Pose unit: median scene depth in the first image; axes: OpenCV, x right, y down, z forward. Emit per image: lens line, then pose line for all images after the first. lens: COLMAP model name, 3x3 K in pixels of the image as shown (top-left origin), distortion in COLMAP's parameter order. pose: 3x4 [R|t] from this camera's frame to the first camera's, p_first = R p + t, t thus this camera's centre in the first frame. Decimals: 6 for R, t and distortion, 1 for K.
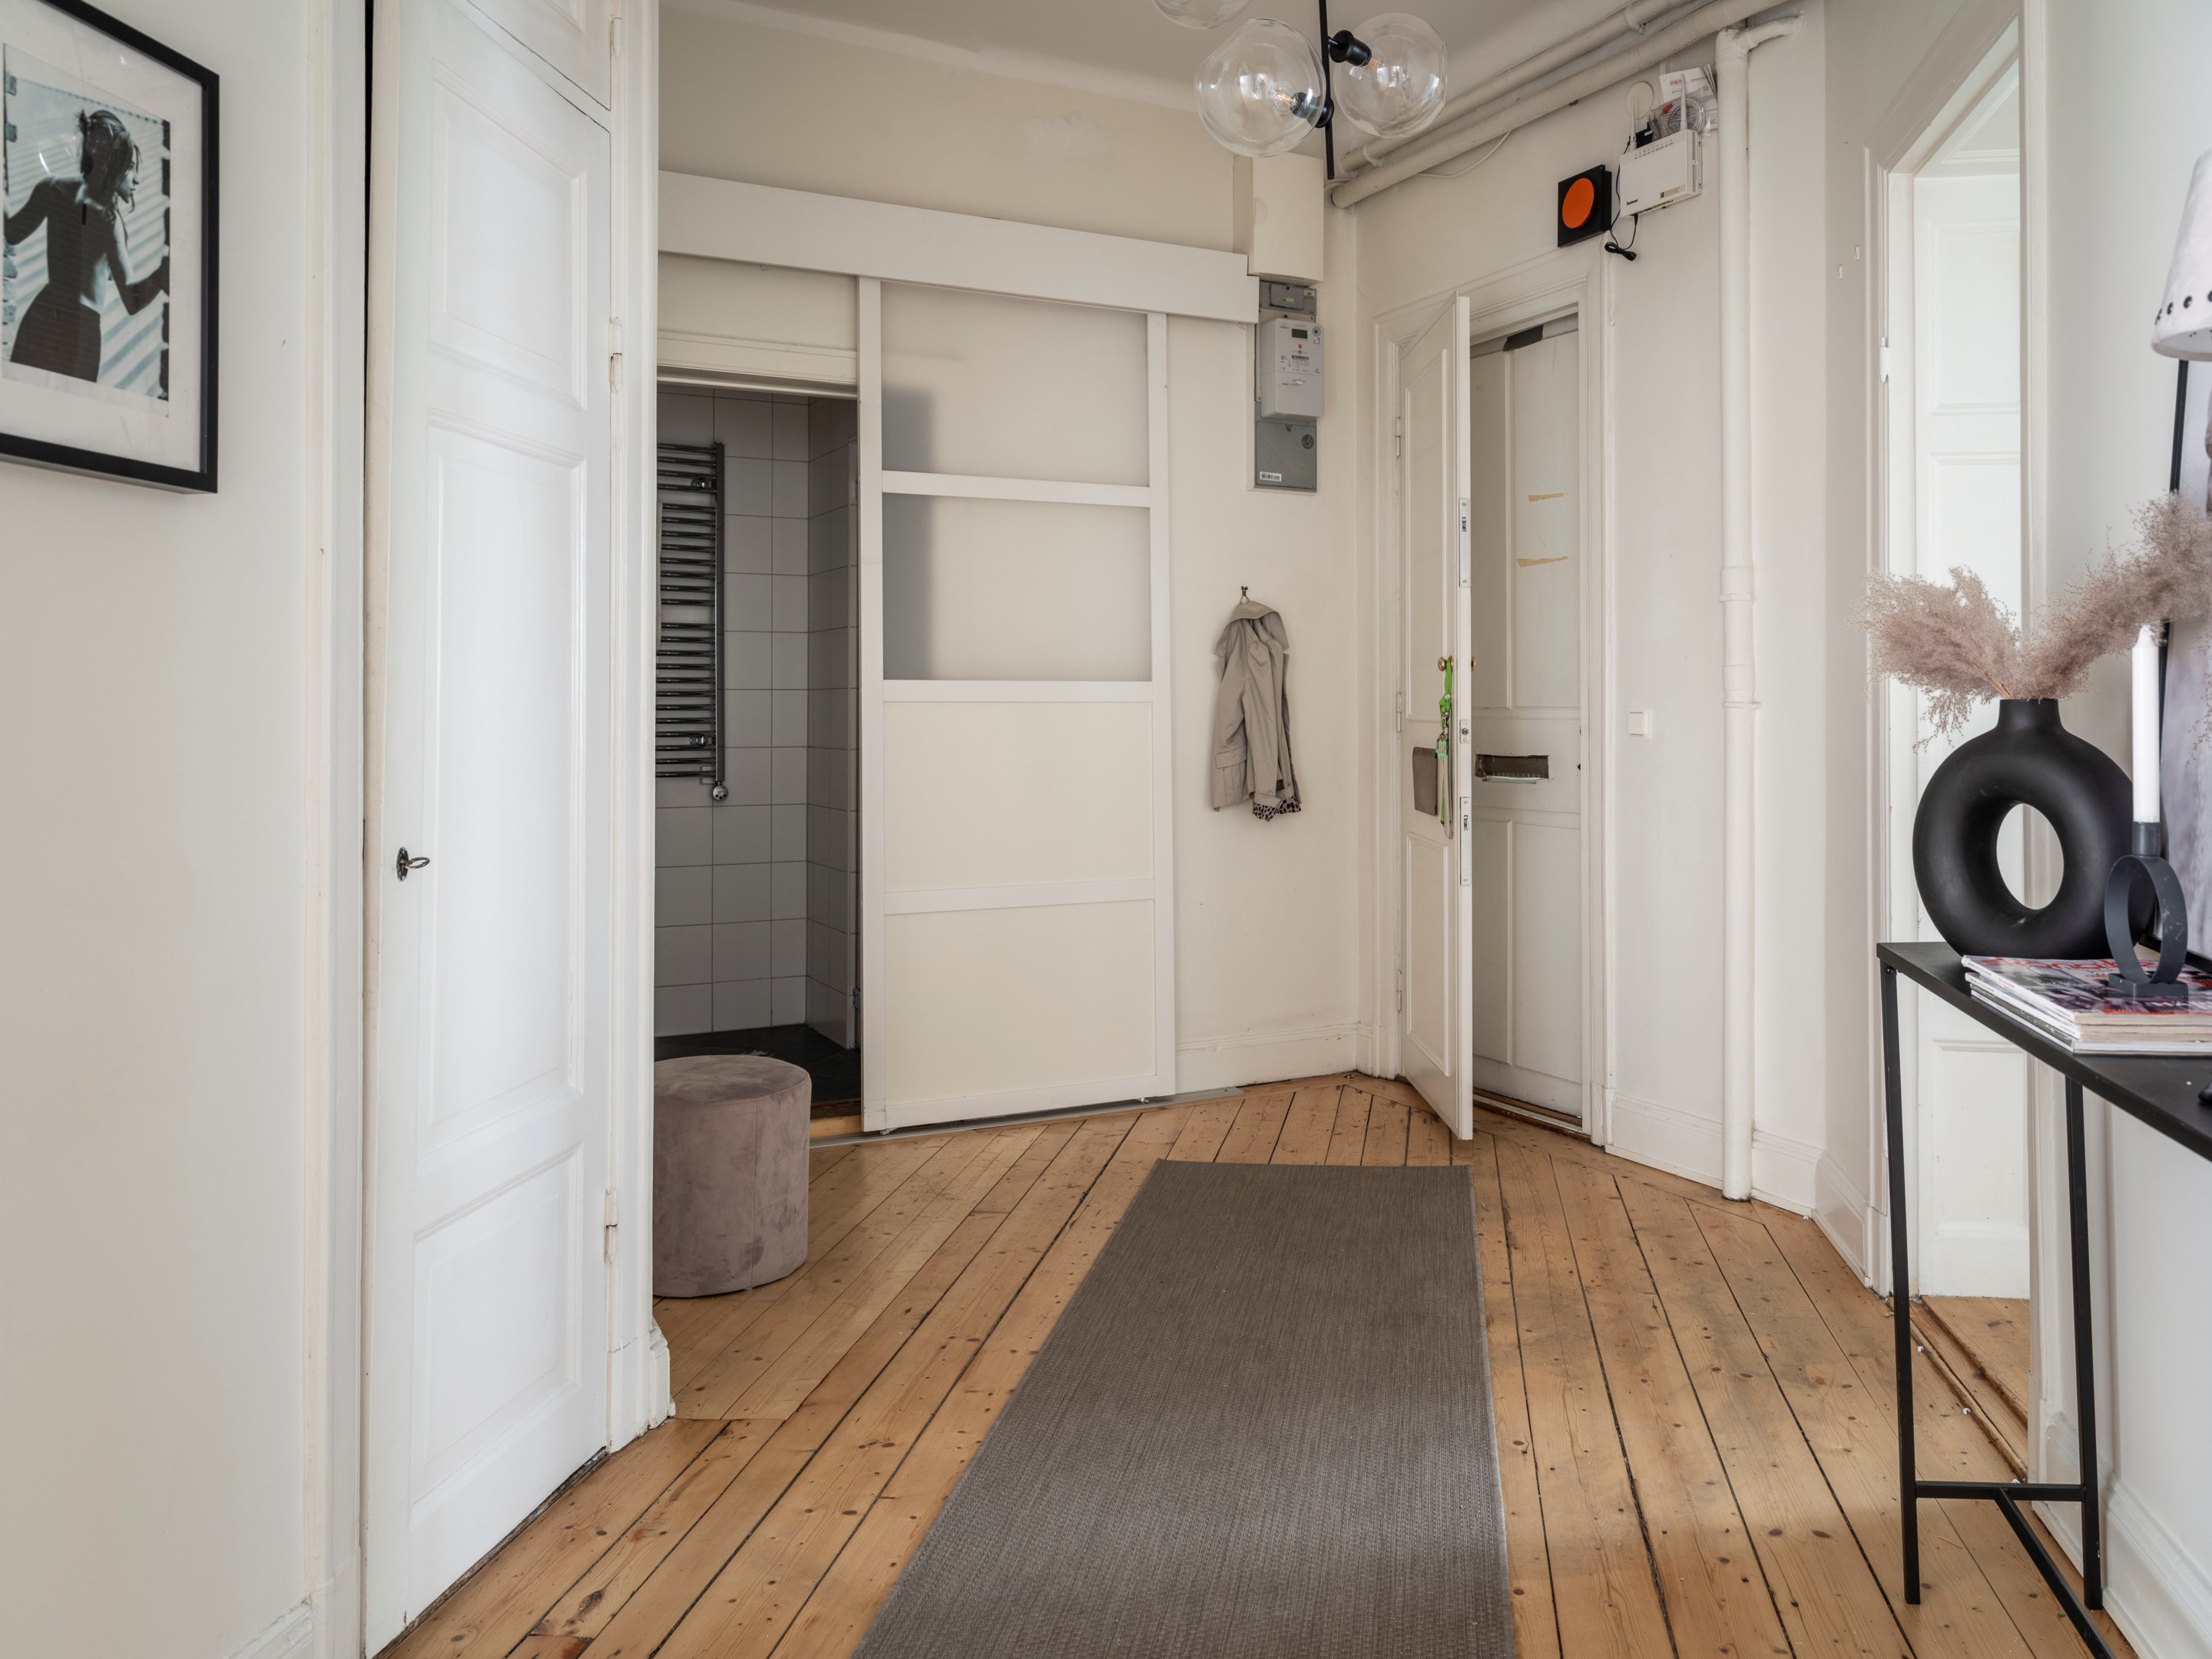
lens RADIAL K [[1729.5, 0, 1106.0], [0, 1729.5, 829.5], [0, 0, 1]] dist [0.006887, 0.002577]
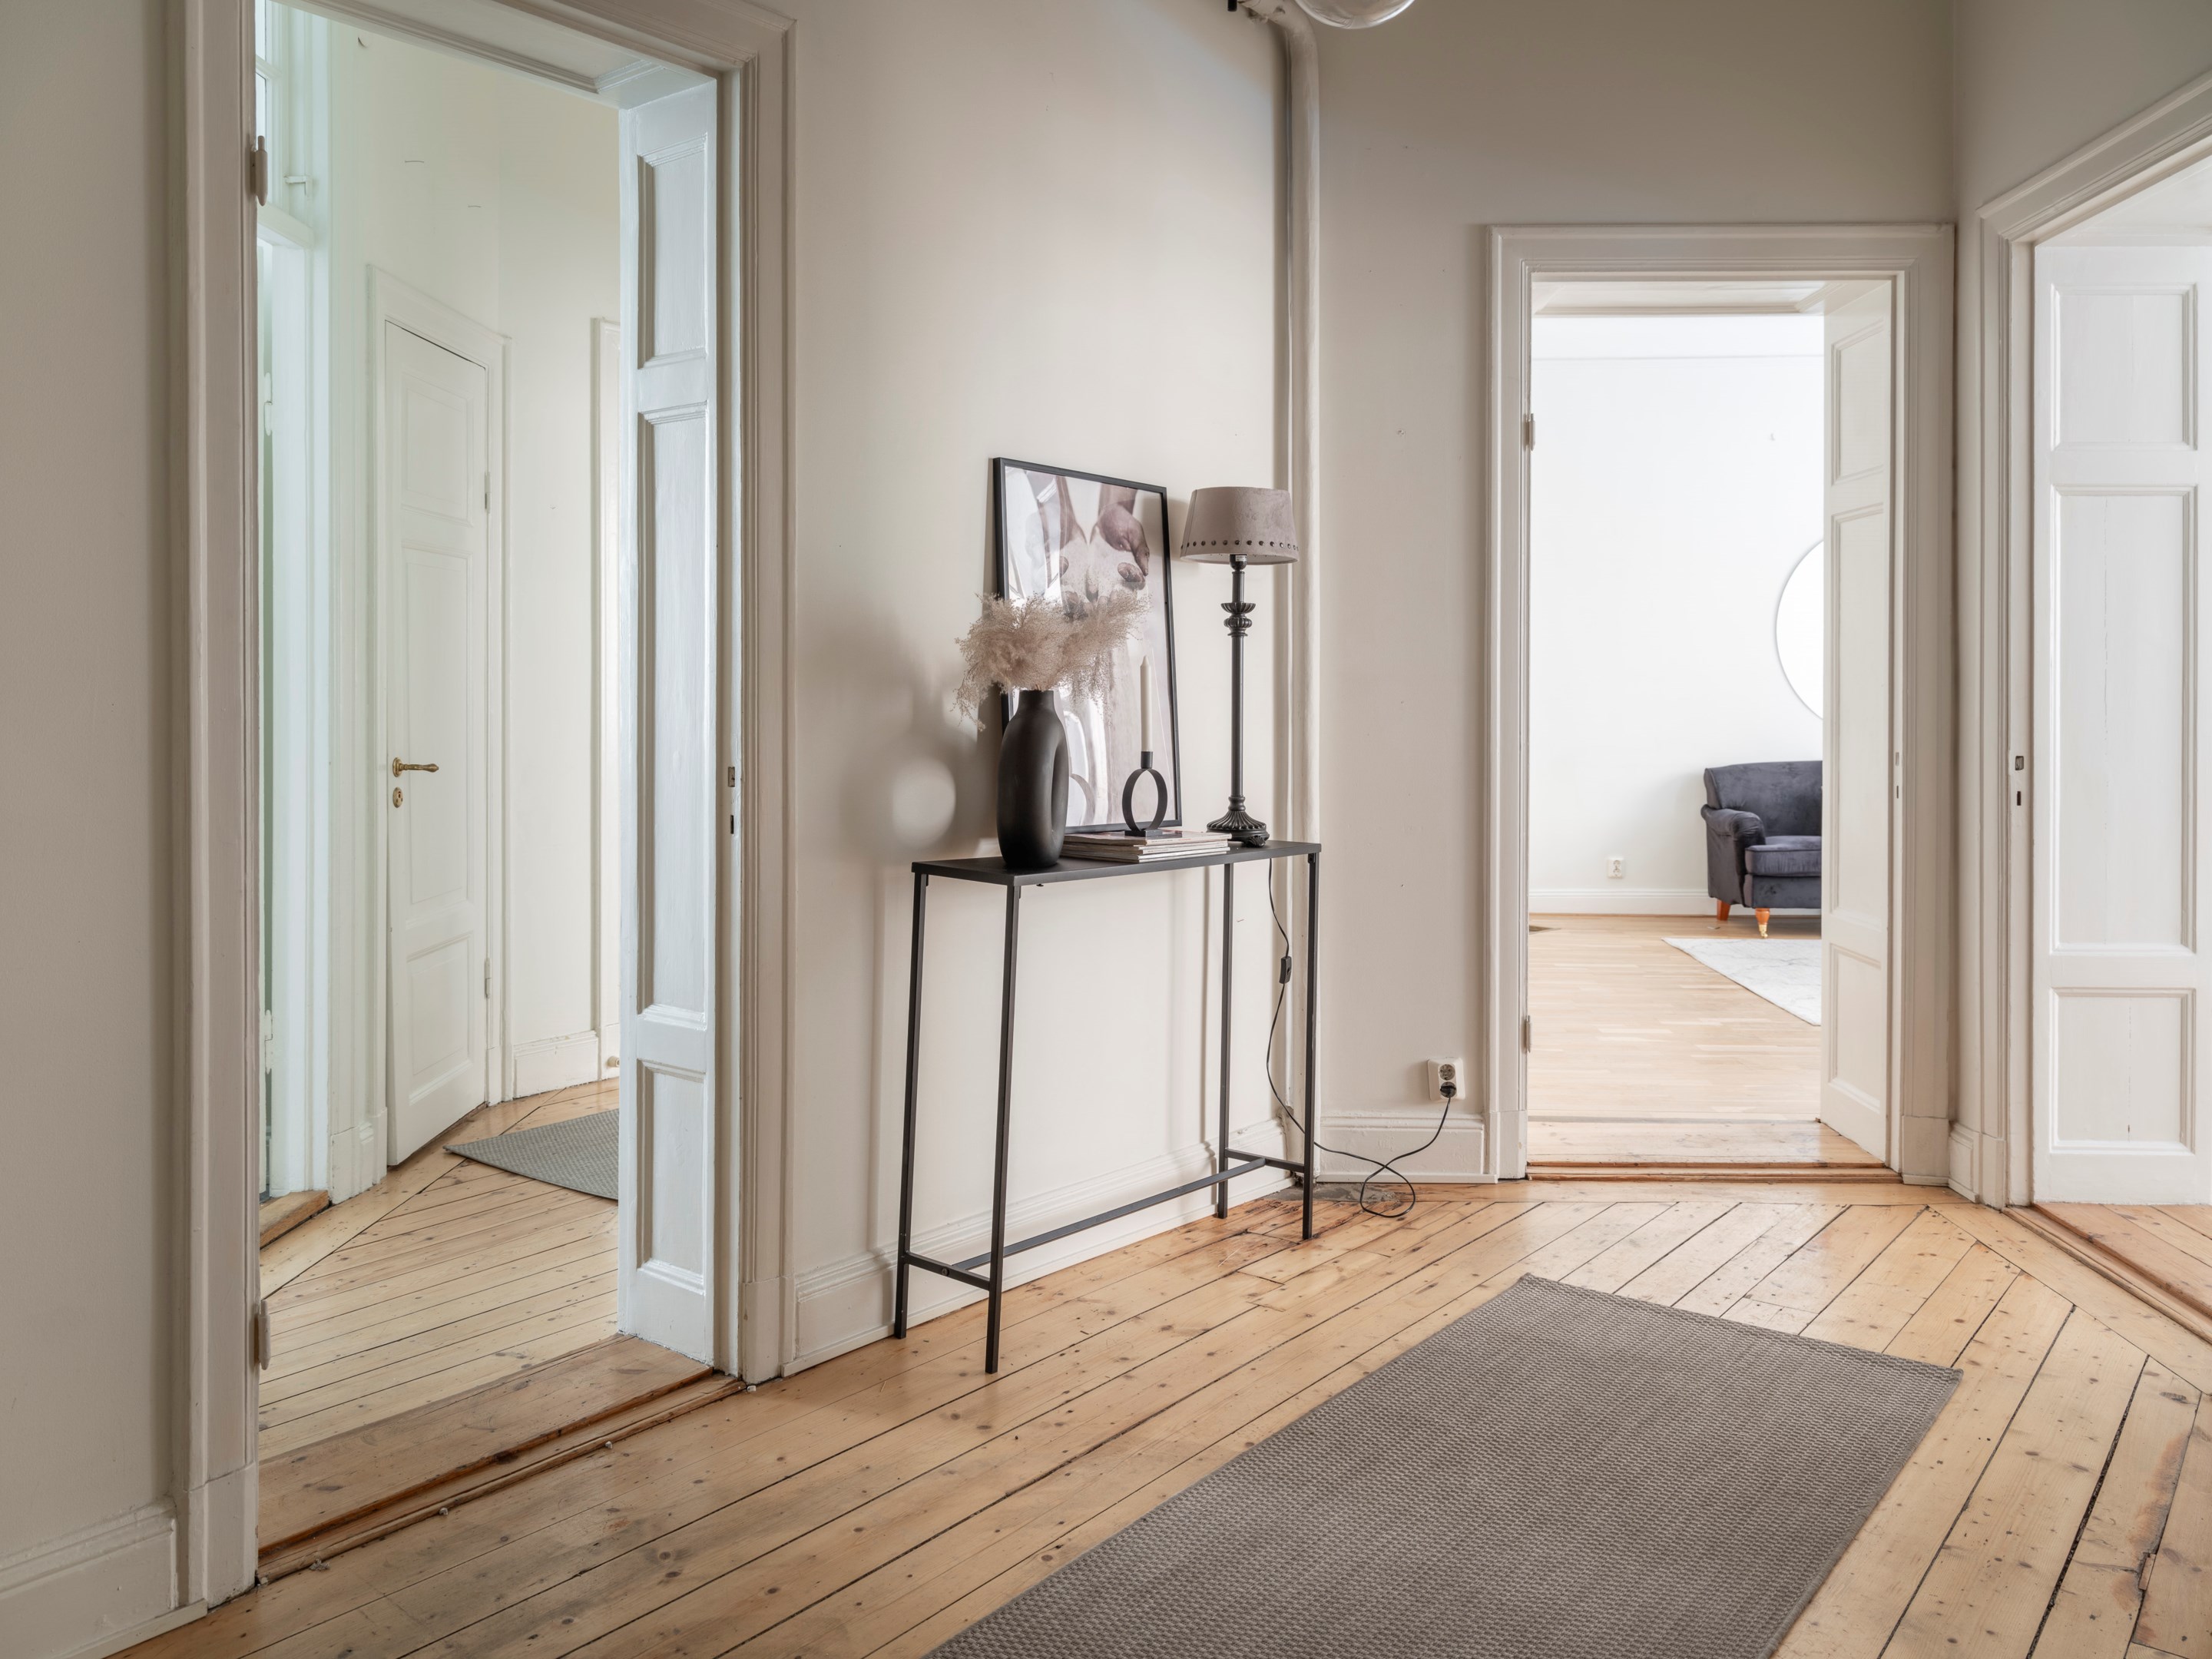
lens RADIAL K [[1729.5, 0, 1106.0], [0, 1729.5, 829.5], [0, 0, 1]] dist [0.006887, 0.002577]
pose [[-0.892669, -0.048924, 0.448050, -0.159425], [0.016045, 0.990012, 0.140070, -0.129227], [-0.450428, 0.132225, -0.882967, 1.691999]]
